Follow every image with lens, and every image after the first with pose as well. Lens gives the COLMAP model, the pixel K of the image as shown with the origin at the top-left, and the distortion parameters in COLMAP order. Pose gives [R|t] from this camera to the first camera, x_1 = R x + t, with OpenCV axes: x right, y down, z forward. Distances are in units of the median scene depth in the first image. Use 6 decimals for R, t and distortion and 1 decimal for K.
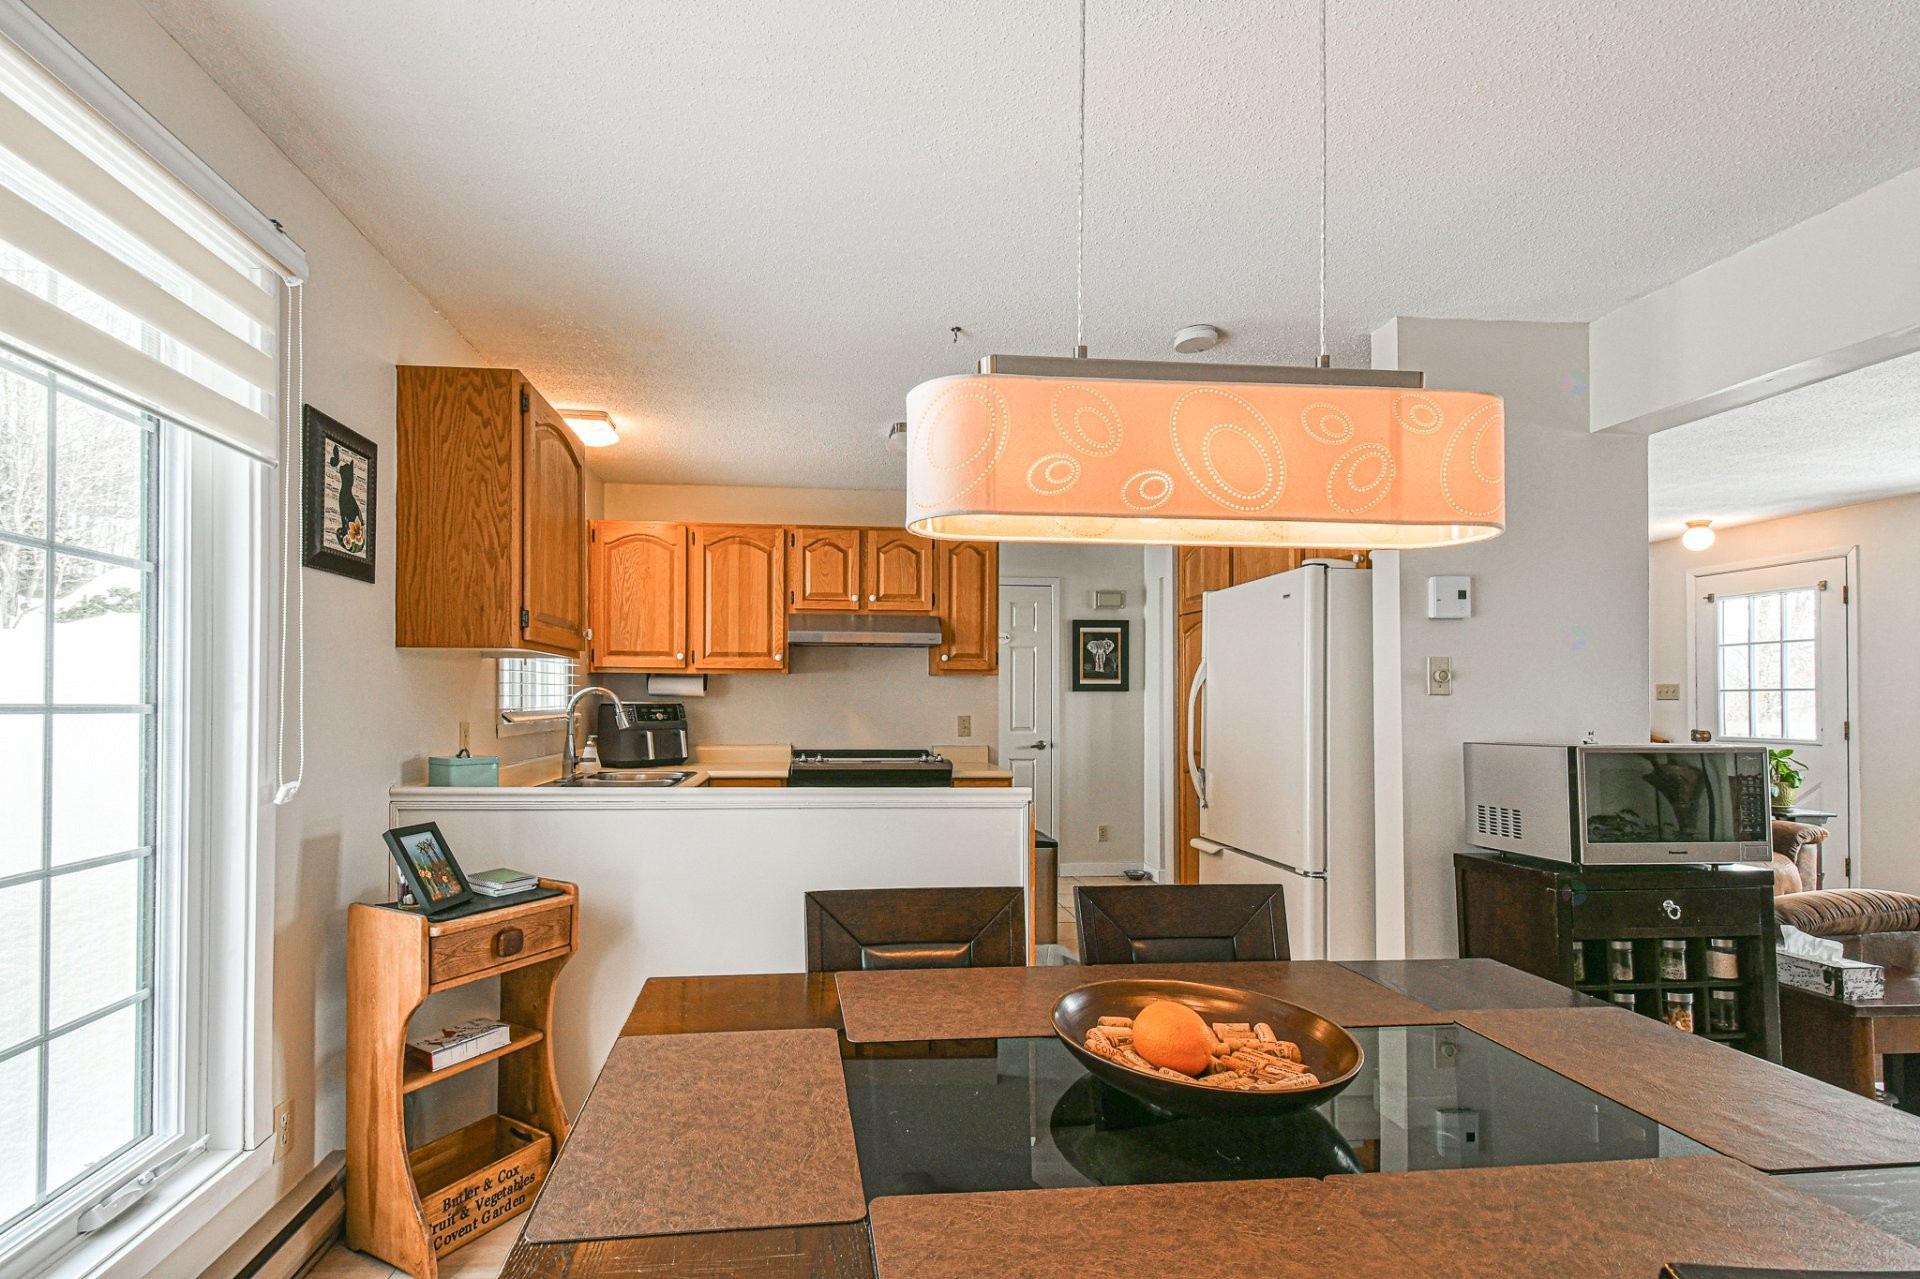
lens RADIAL K [[860.4, 0, 892.5], [0, 860.4, 677.4], [0, 0, 1]] dist [0.015760, -0.007110]
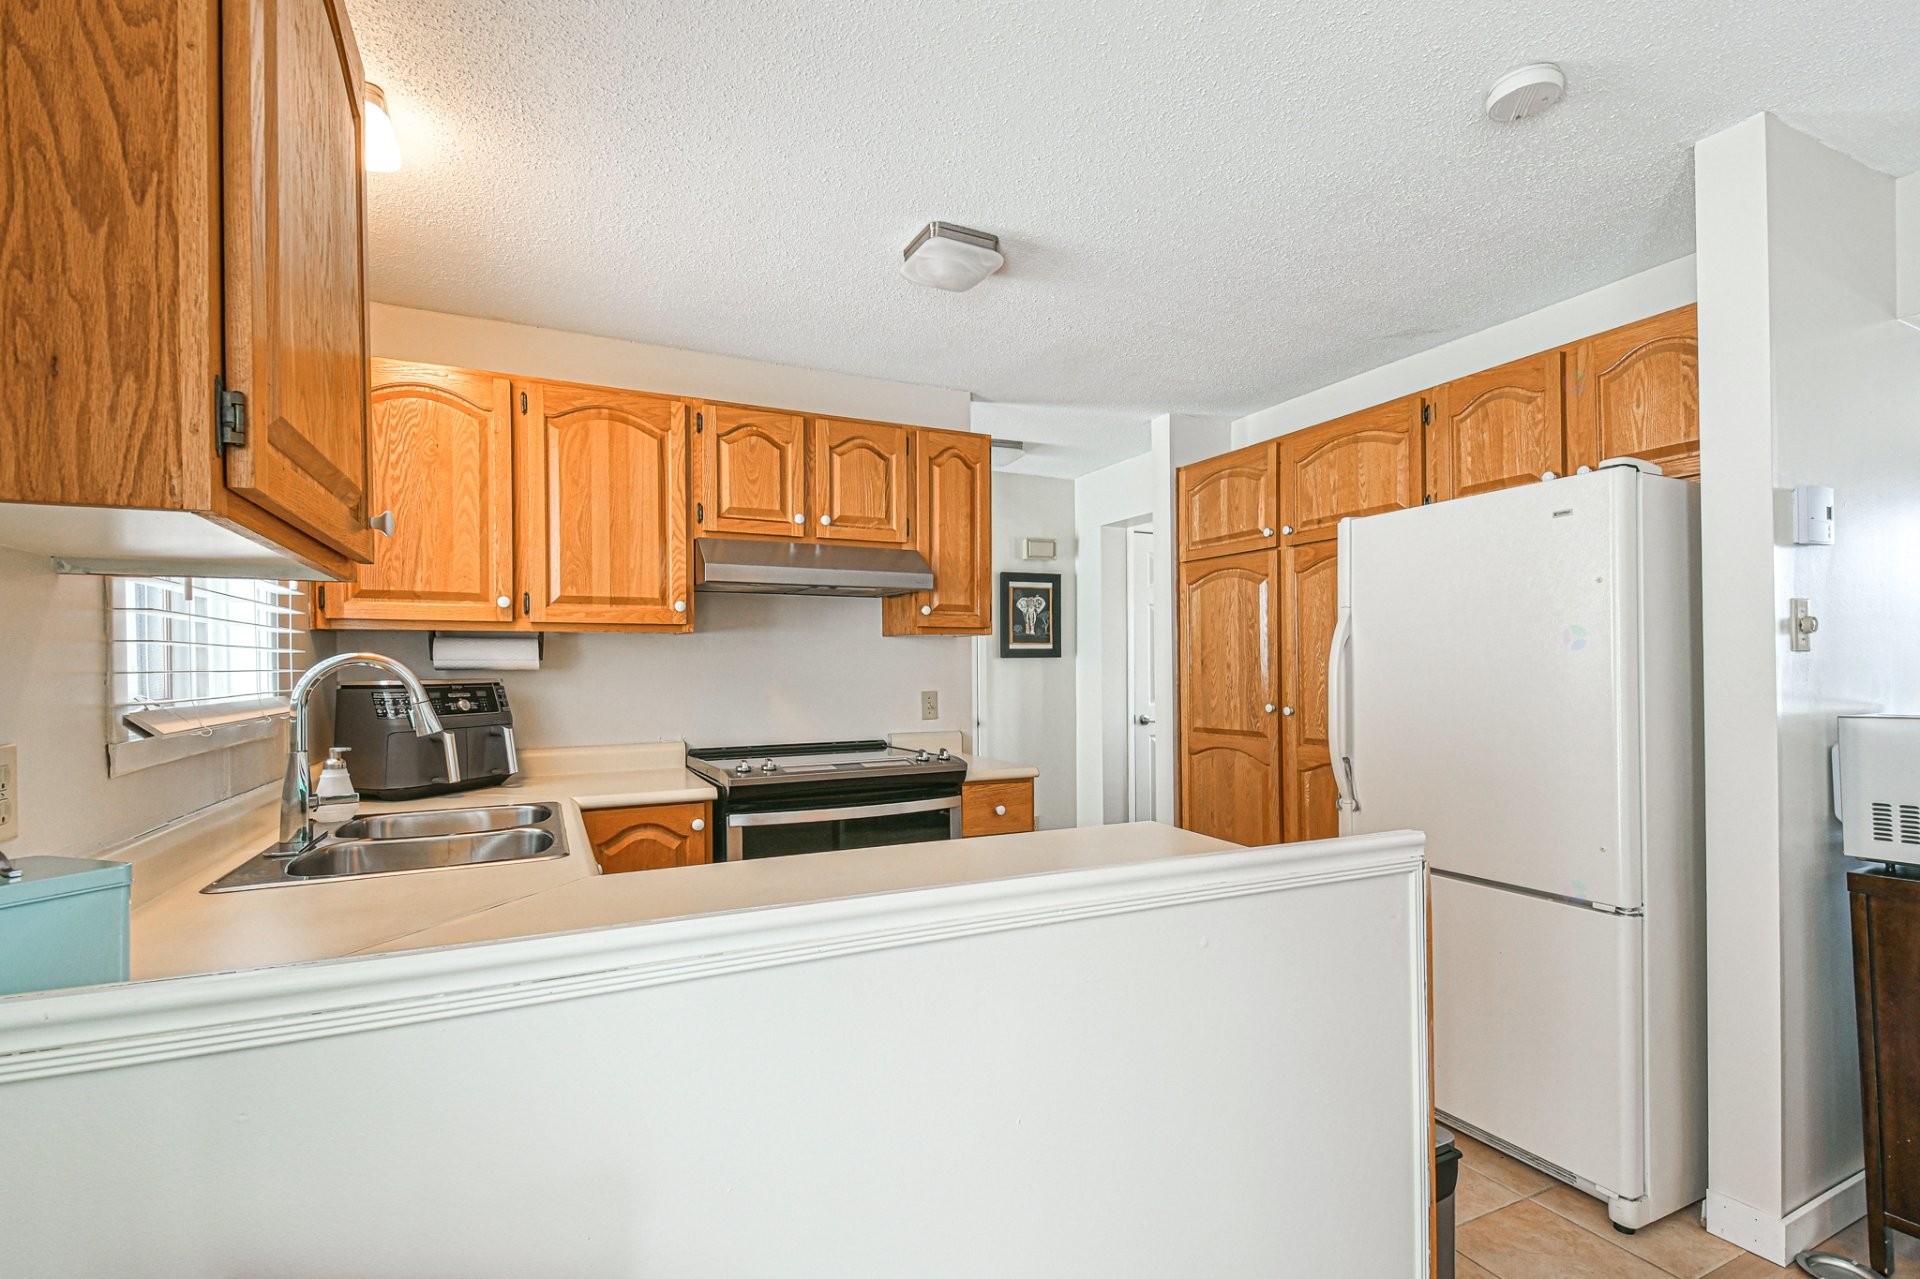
lens RADIAL K [[860.4, 0, 977.4], [0, 860.4, 656.4], [0, 0, 1]] dist [0.015760, -0.007110]
pose [[0.932173, -0.007936, 0.361926, -0.157542], [0.004327, 0.999933, 0.010781, 0.007837], [-0.361987, -0.008483, 0.932145, 0.332146]]
